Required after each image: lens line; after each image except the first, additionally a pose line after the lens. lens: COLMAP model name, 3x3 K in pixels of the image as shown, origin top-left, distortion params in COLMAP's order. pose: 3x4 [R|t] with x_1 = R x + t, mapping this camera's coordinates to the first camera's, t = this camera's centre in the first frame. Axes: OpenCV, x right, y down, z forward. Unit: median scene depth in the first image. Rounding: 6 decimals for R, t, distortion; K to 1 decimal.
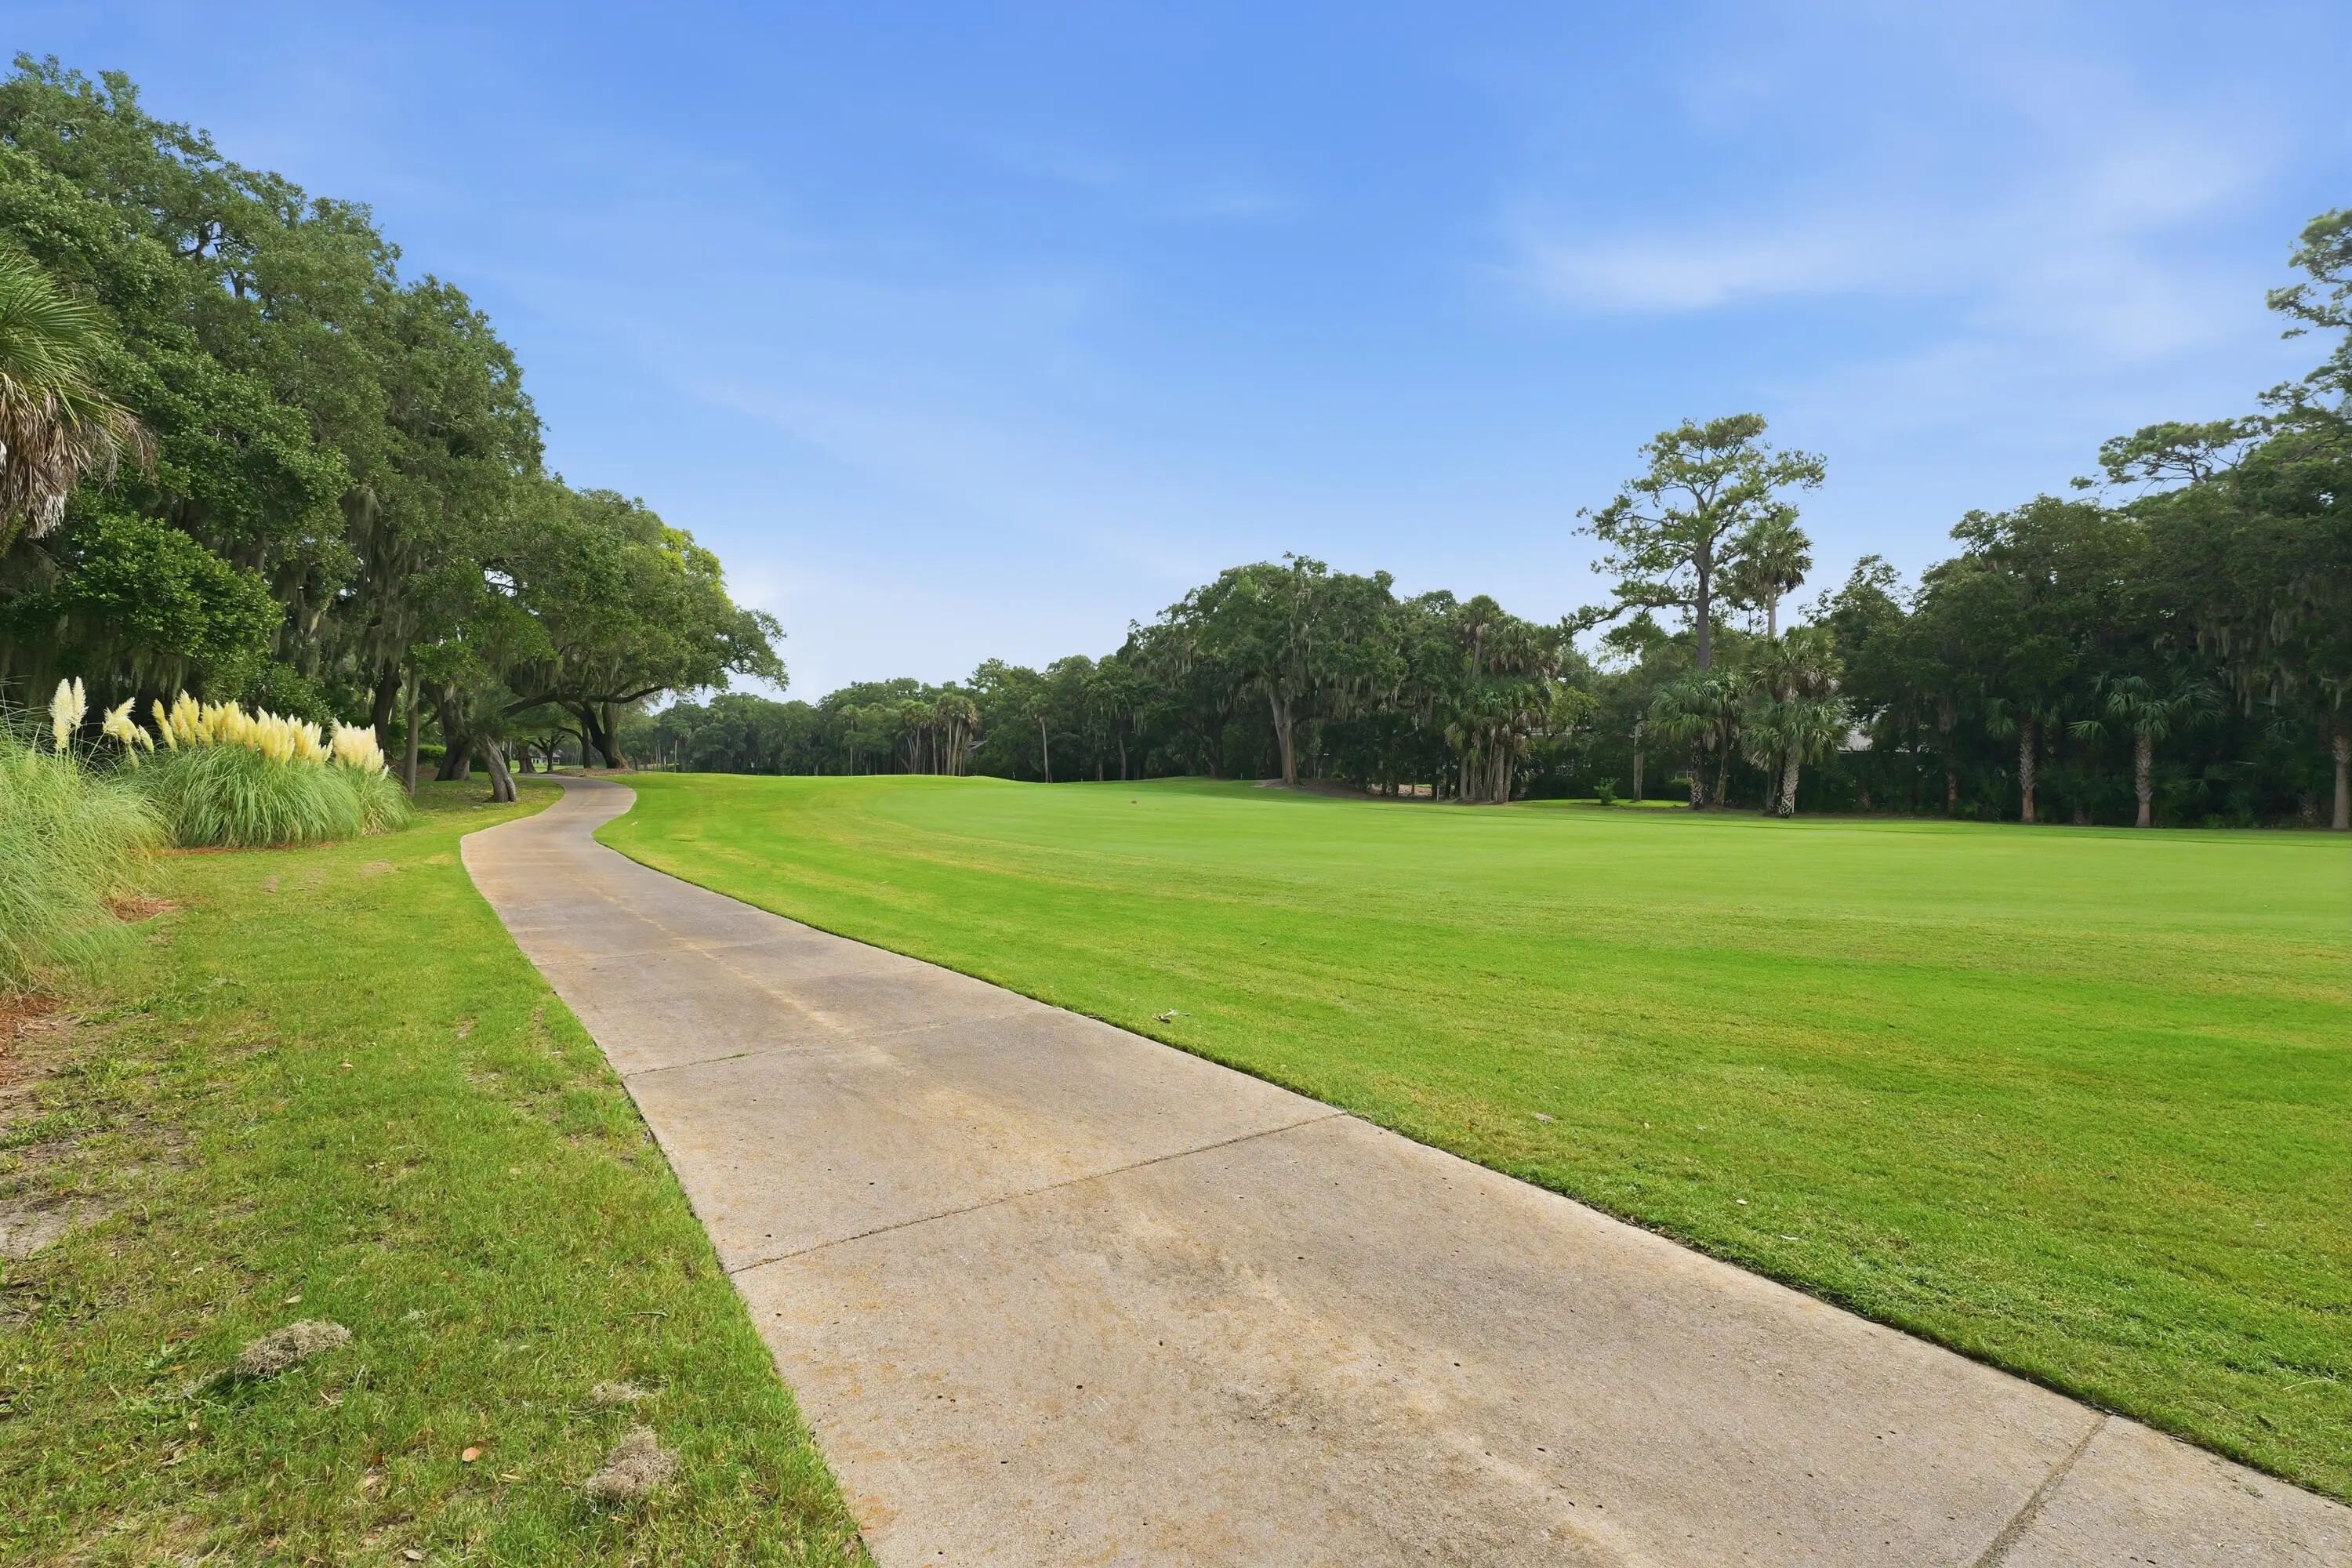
lens RADIAL K [[959.4, 0, 1126.6], [0, 959.4, 752.4], [0, 0, 1]] dist [-0.001070, 0.002215]
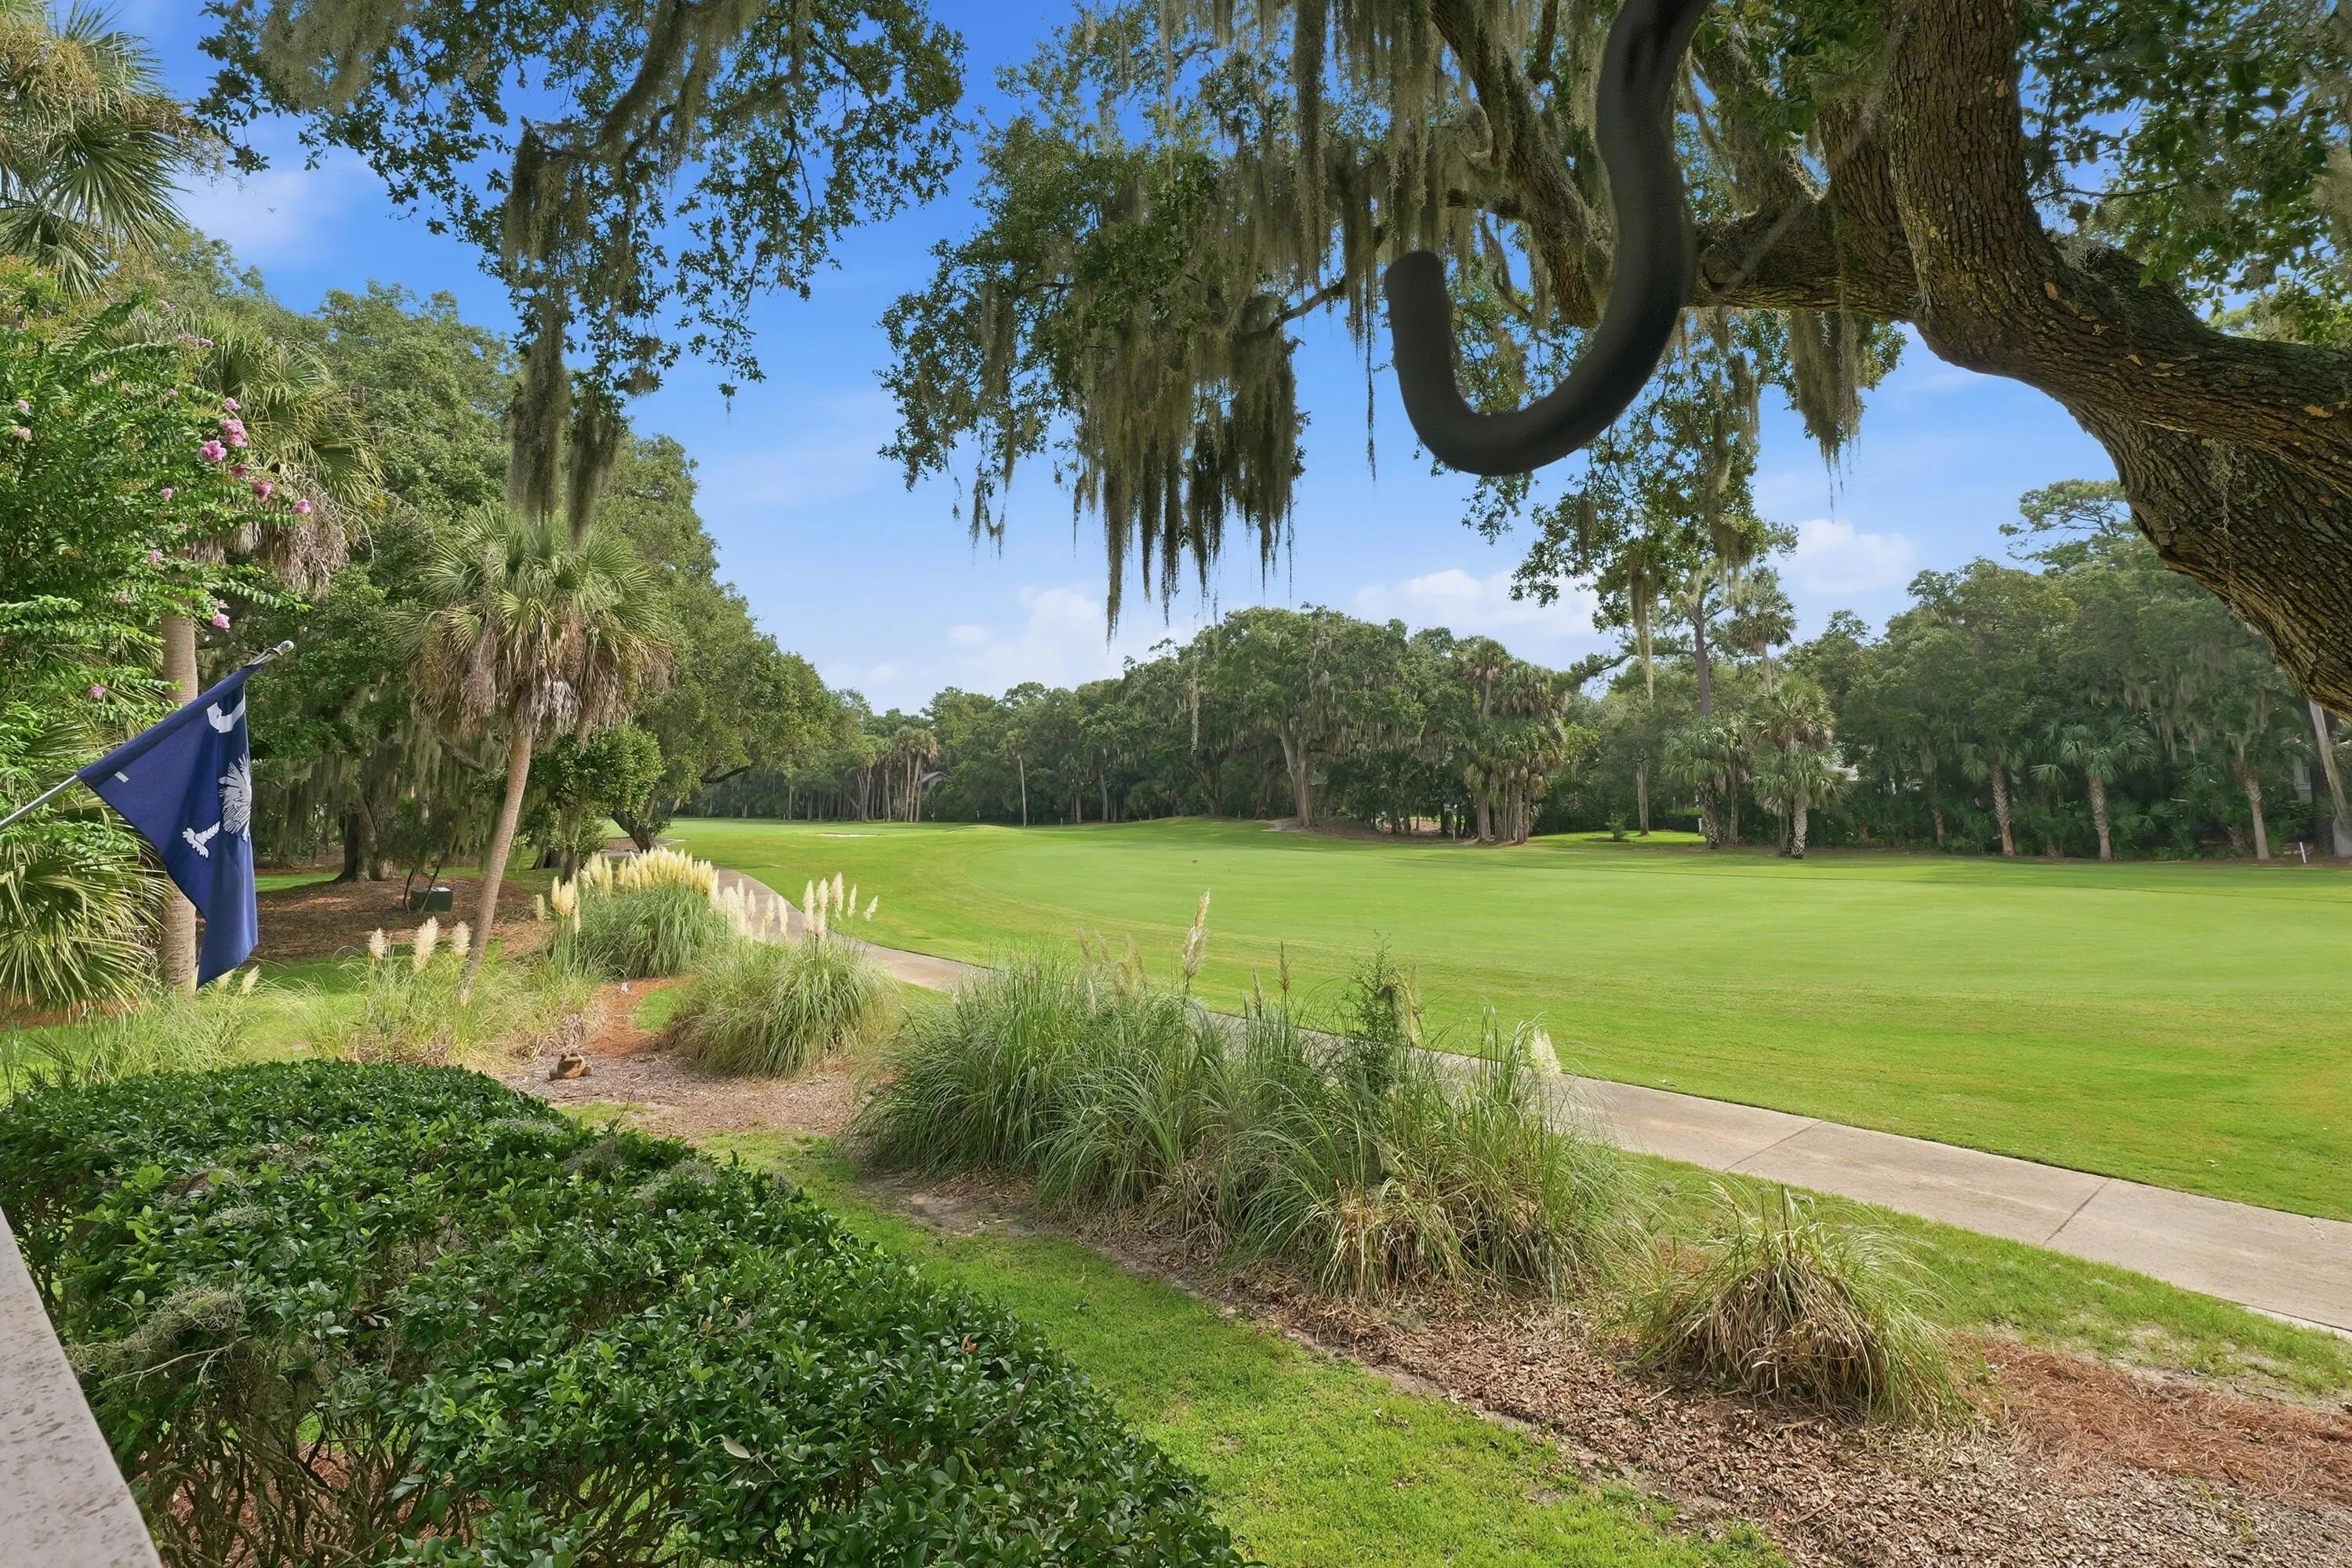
lens RADIAL K [[1041.0, 0, 1147.9], [0, 1041.0, 635.7], [0, 0, 1]] dist [0.003678, 0.001838]
pose [[0.996520, -0.015418, 0.081918, -0.109169], [0.026063, 0.991105, -0.130506, -0.035958], [-0.079177, 0.132186, 0.988058, -0.108779]]
